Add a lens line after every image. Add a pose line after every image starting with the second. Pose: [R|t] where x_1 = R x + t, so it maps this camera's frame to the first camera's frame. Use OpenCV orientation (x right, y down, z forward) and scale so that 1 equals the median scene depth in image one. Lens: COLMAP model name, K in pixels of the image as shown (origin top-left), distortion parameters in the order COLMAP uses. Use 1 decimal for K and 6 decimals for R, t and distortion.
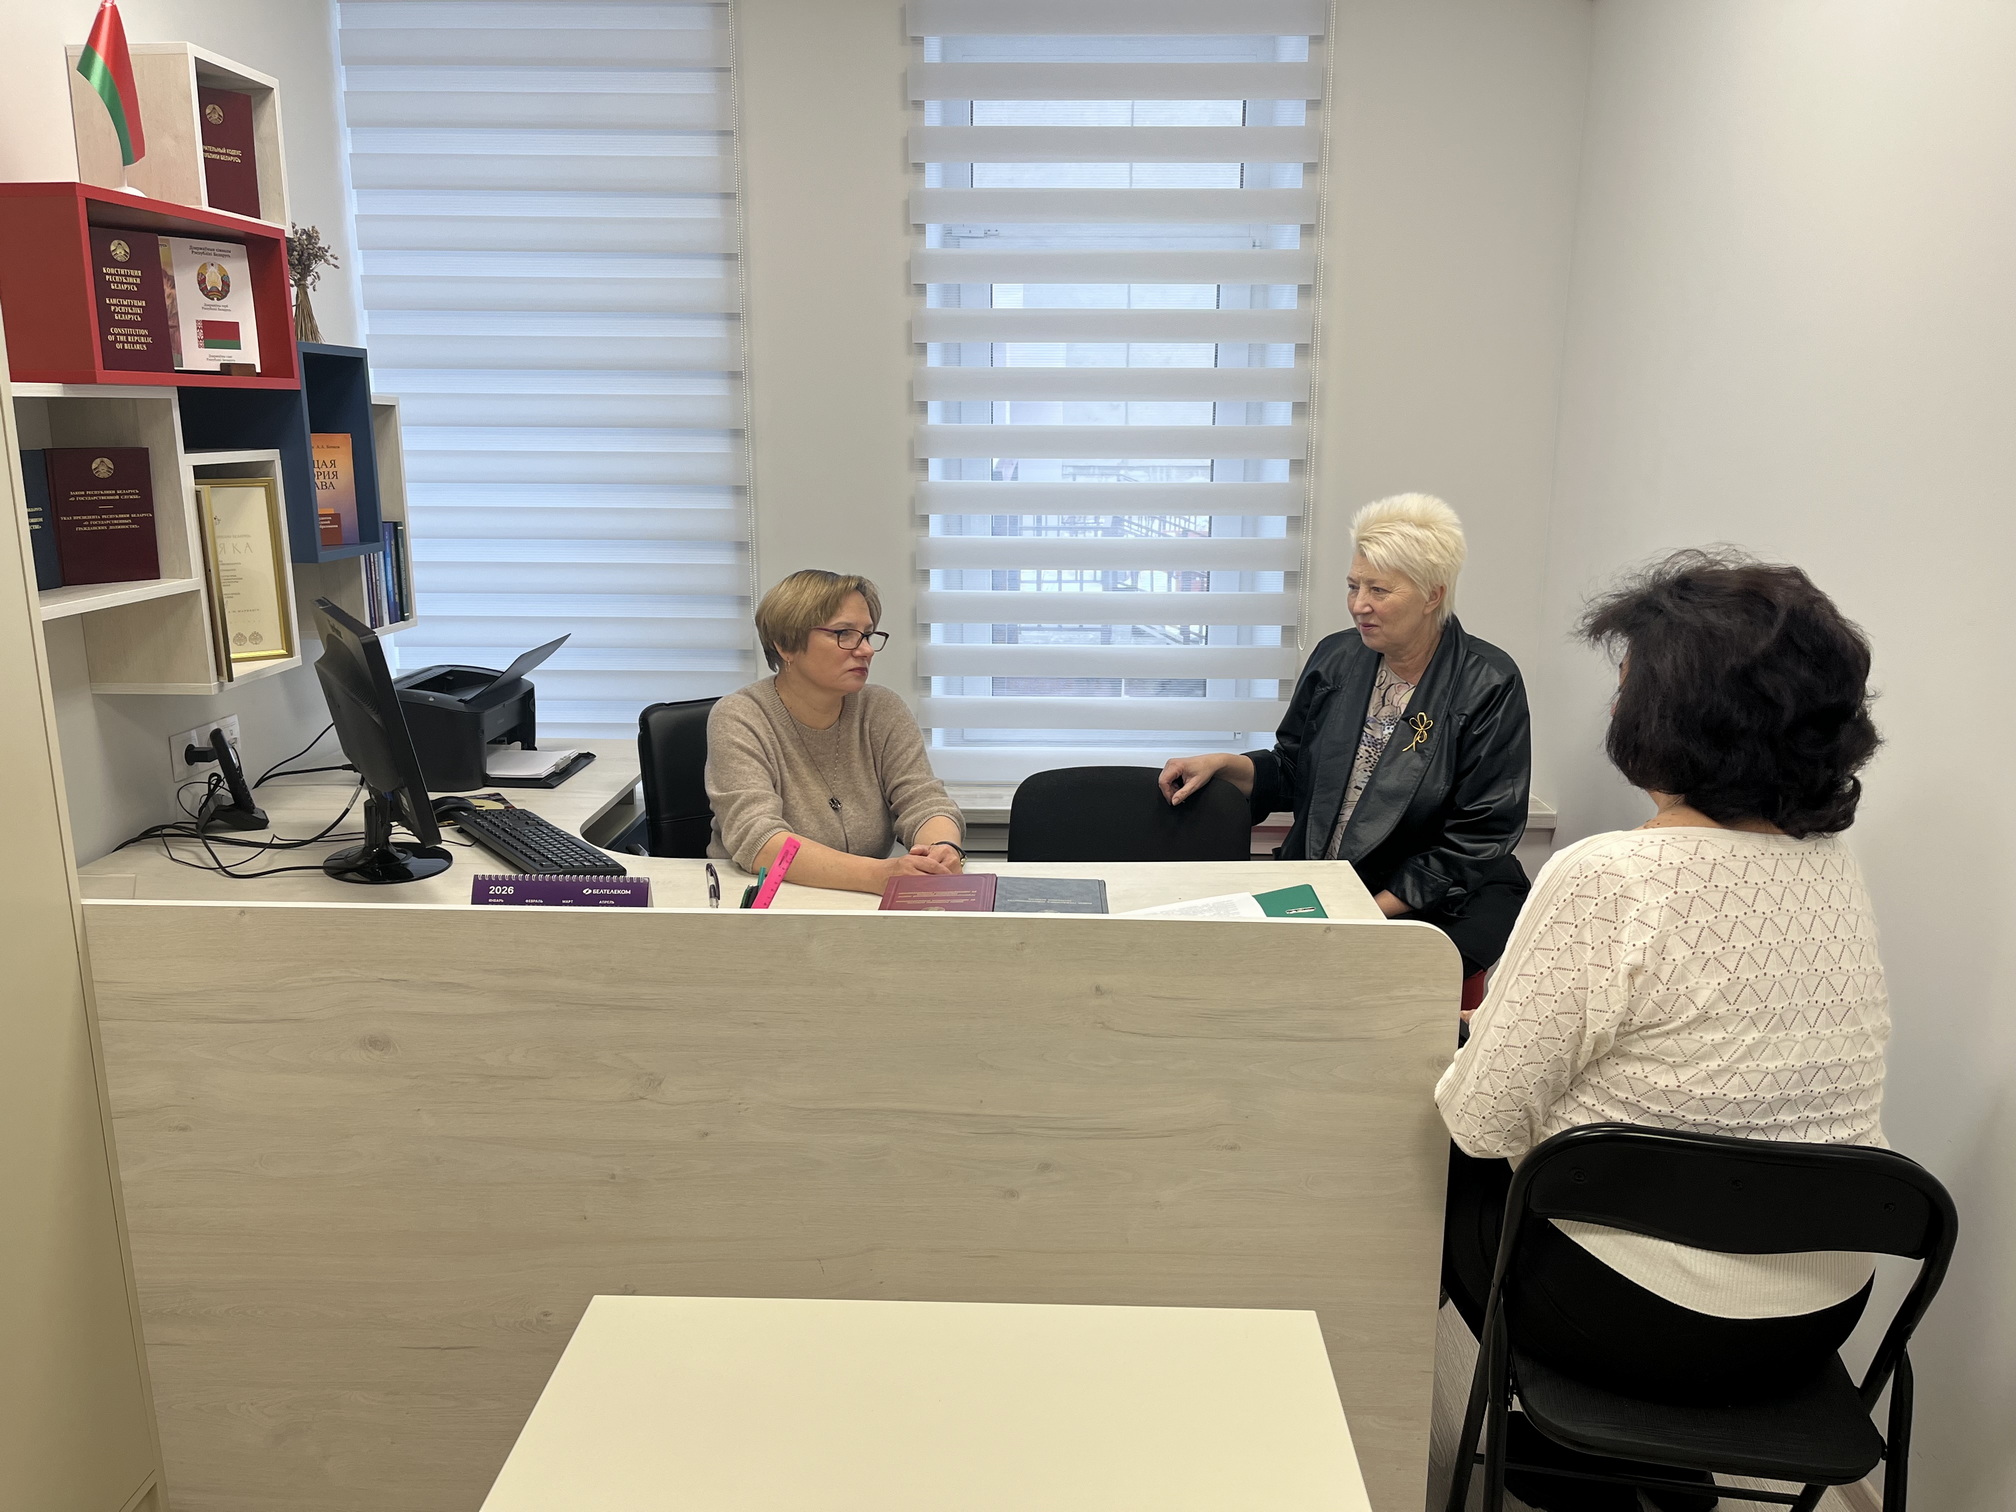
lens RADIAL K [[1507.6, 0, 1011.0], [0, 1507.6, 742.5], [0, 0, 1]] dist [0.043858, -0.032455]
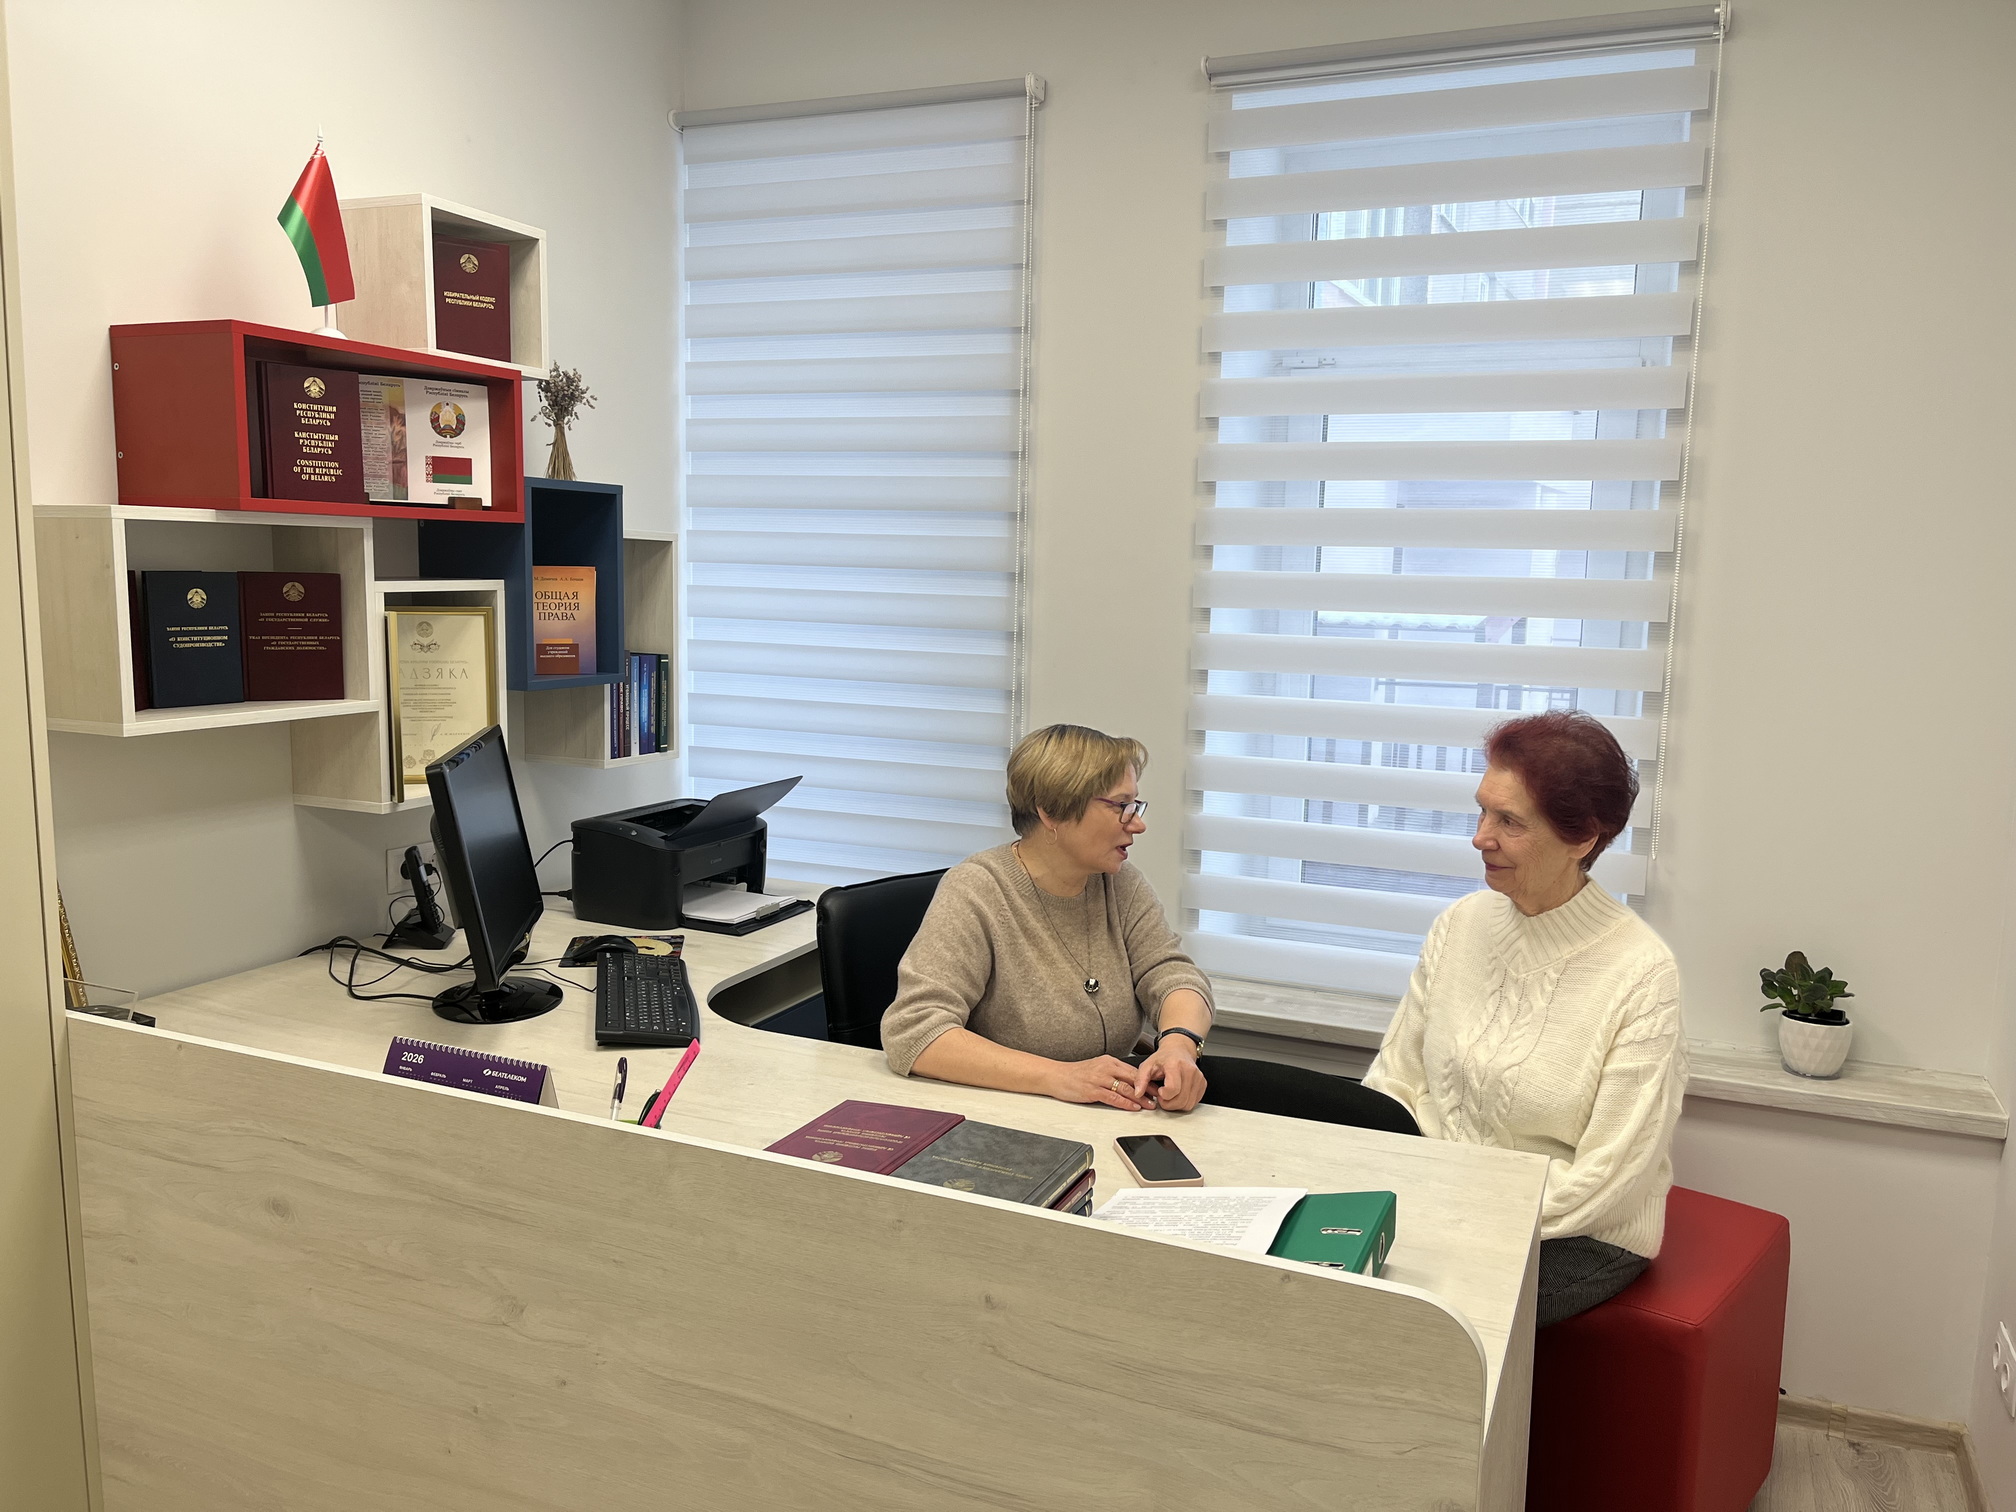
lens RADIAL K [[1507.6, 0, 1009.1], [0, 1507.6, 762.1], [0, 0, 1]] dist [0.043858, -0.032455]
pose [[0.931657, 0.065425, -0.357401, 0.230672], [-0.095381, 0.993195, -0.066822, -0.038402], [0.350597, 0.096345, 0.931558, 0.197657]]
